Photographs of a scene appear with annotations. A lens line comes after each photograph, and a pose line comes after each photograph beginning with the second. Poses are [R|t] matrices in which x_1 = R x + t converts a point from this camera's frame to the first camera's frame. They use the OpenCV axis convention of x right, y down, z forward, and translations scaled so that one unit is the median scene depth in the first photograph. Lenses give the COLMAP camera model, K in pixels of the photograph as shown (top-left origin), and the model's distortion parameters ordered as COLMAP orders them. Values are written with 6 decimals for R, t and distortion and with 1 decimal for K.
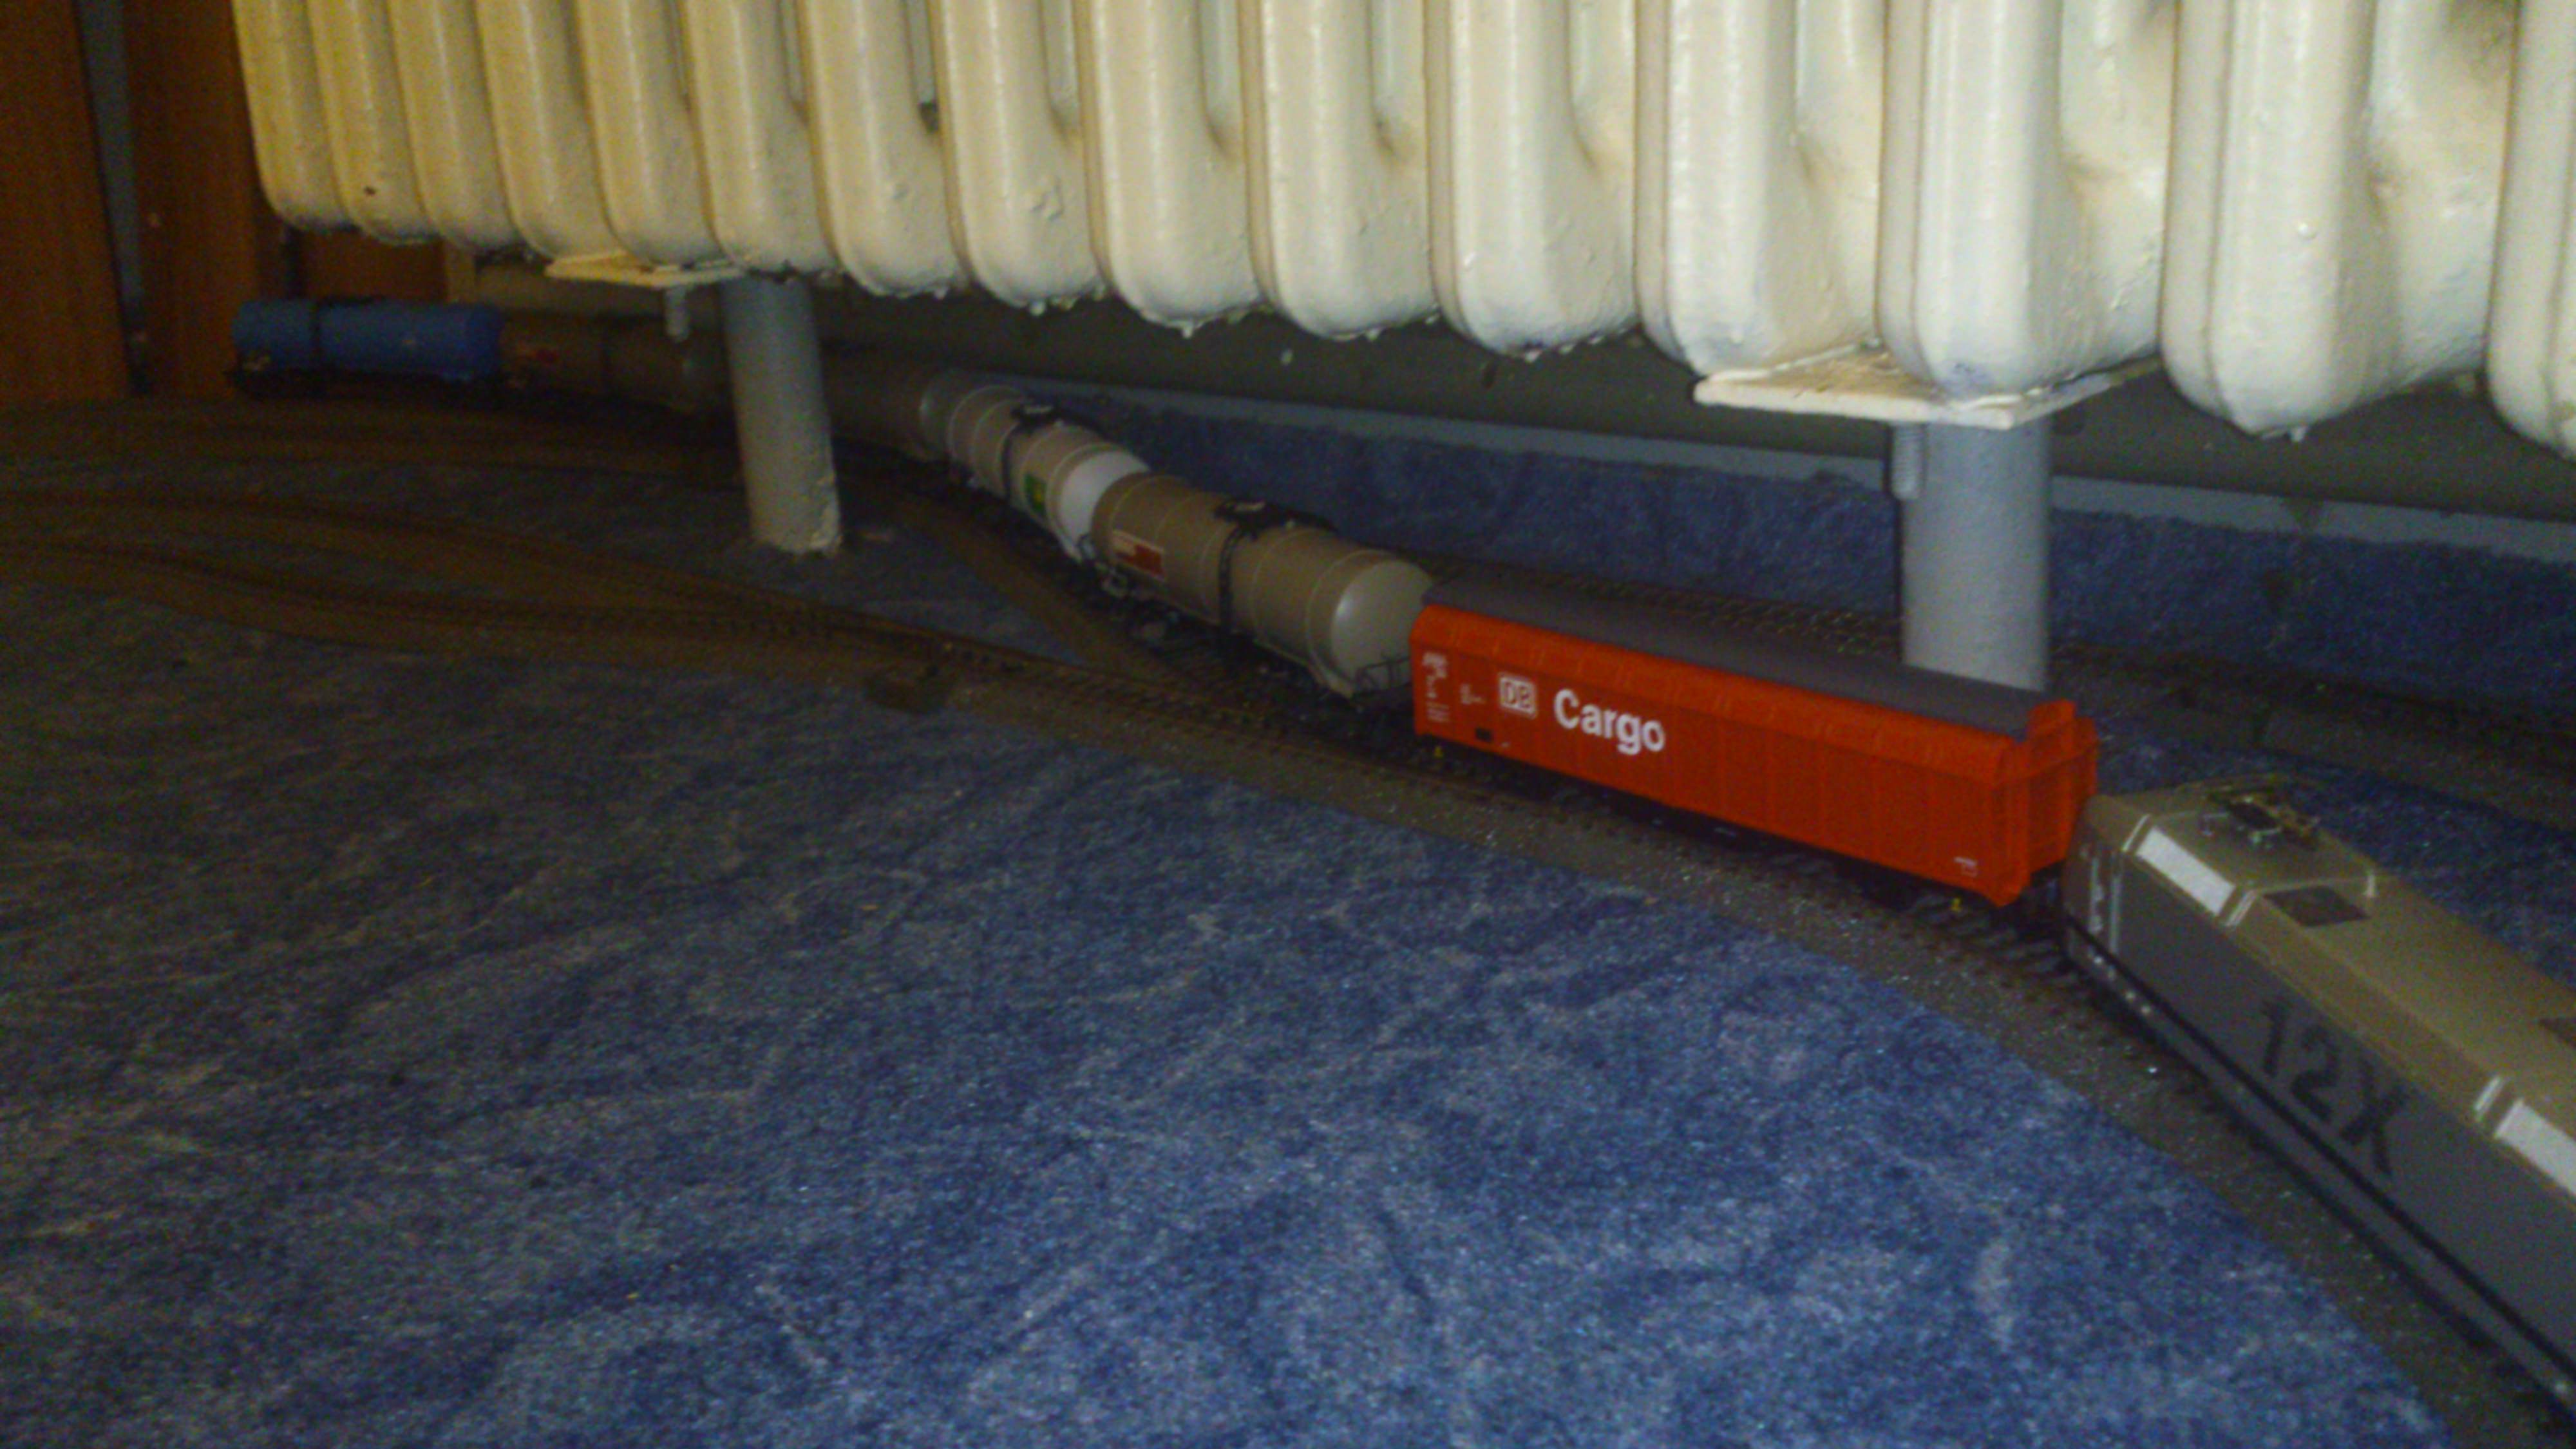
lens RADIAL K [[2593.3, 0, 1288.0], [0, 2593.3, 724.5], [0, 0, 1]] dist [0.168515, -0.364222]
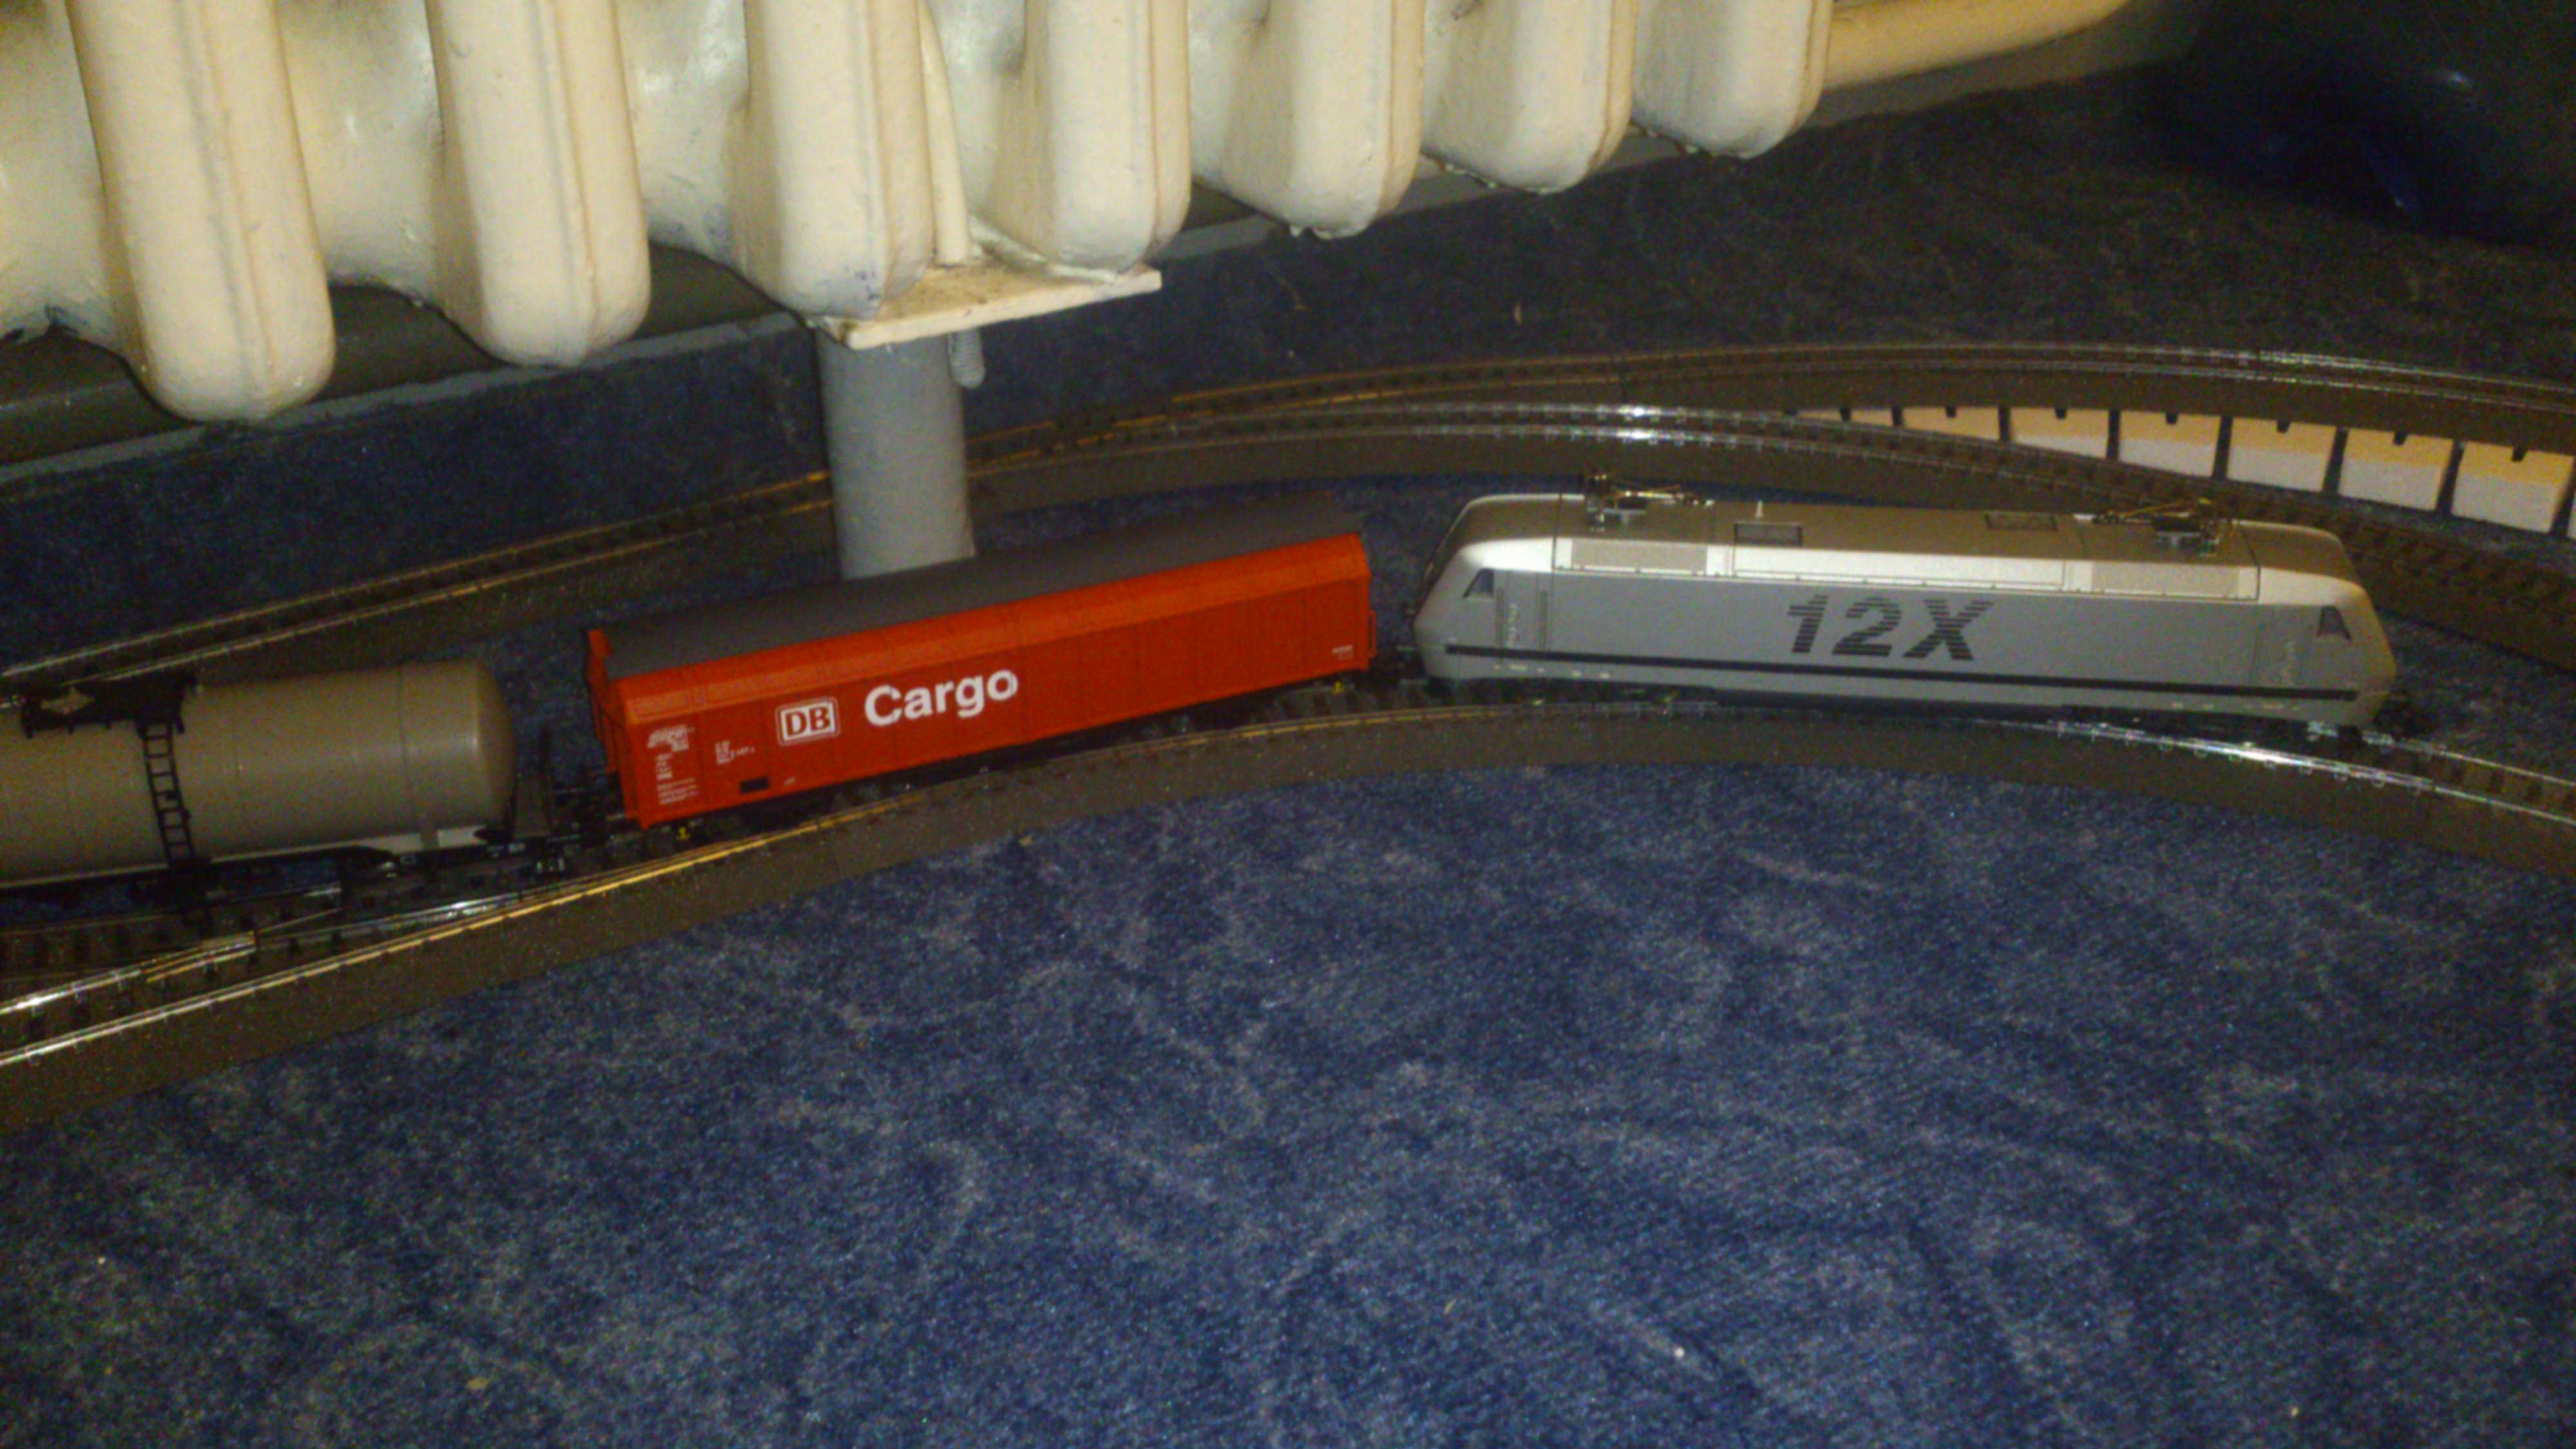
lens RADIAL K [[2593.3, 0, 1288.0], [0, 2593.3, 724.5], [0, 0, 1]] dist [0.168515, -0.364222]
pose [[0.261961, -0.407516, 0.874819, -0.674133], [0.283778, 0.898926, 0.333769, -0.270882], [-0.922413, 0.160820, 0.351128, 0.548495]]
